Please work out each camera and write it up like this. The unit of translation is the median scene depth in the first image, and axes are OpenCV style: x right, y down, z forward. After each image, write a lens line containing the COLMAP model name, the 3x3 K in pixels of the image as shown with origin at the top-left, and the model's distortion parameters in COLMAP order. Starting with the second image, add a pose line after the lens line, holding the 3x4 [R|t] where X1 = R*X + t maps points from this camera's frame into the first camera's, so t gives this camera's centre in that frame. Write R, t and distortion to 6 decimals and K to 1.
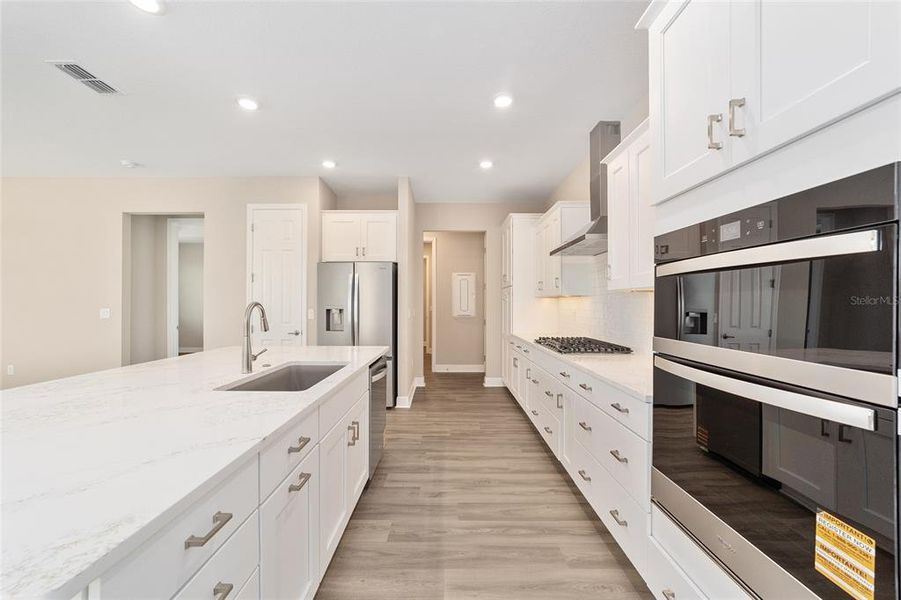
lens RADIAL K [[347.0, 0, 447.6], [0, 347.0, 304.5], [0, 0, 1]] dist [-0.005243, 0.002099]
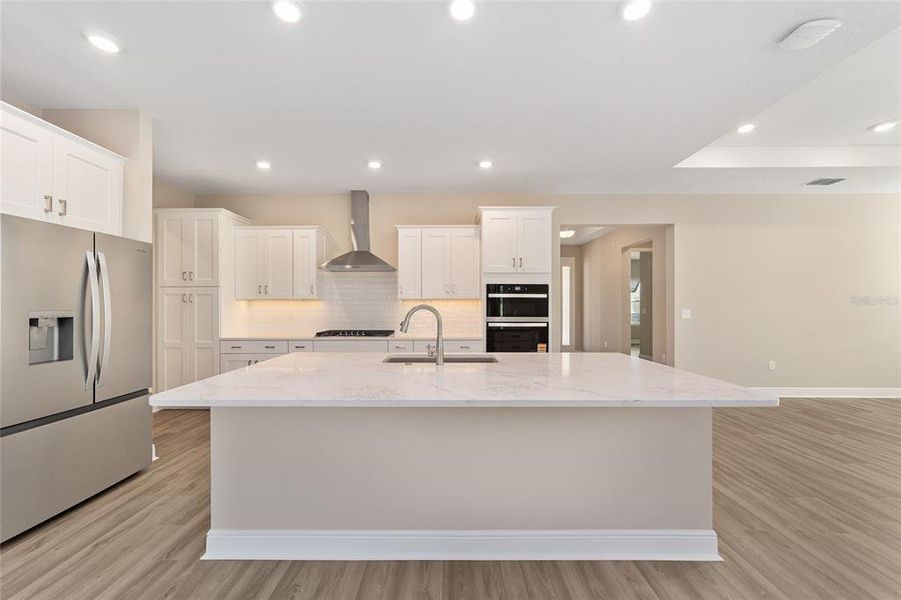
lens RADIAL K [[347.0, 0, 448.7], [0, 347.0, 304.0], [0, 0, 1]] dist [-0.005243, 0.002099]
pose [[0.002111, 0.001932, 0.999996, -0.788643], [0.003179, 0.999993, -0.001939, -0.004929], [-0.999993, 0.003183, 0.002105, 0.429942]]
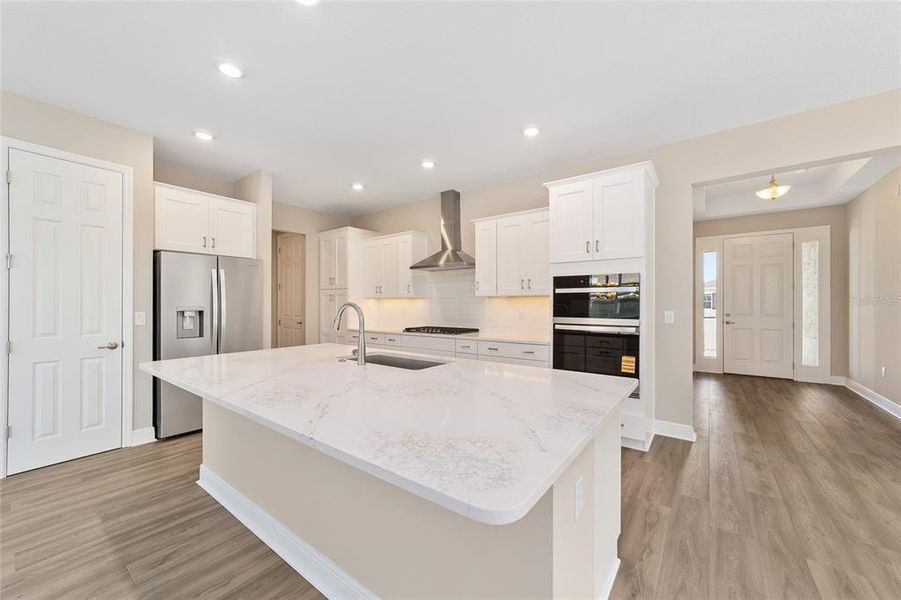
lens RADIAL K [[347.0, 0, 448.1], [0, 347.0, 301.7], [0, 0, 1]] dist [-0.005243, 0.002099]
pose [[0.600946, 0.002170, 0.799286, -0.589408], [0.003261, 0.999981, -0.005166, -0.002280], [-0.799283, 0.005711, 0.600928, 0.038716]]
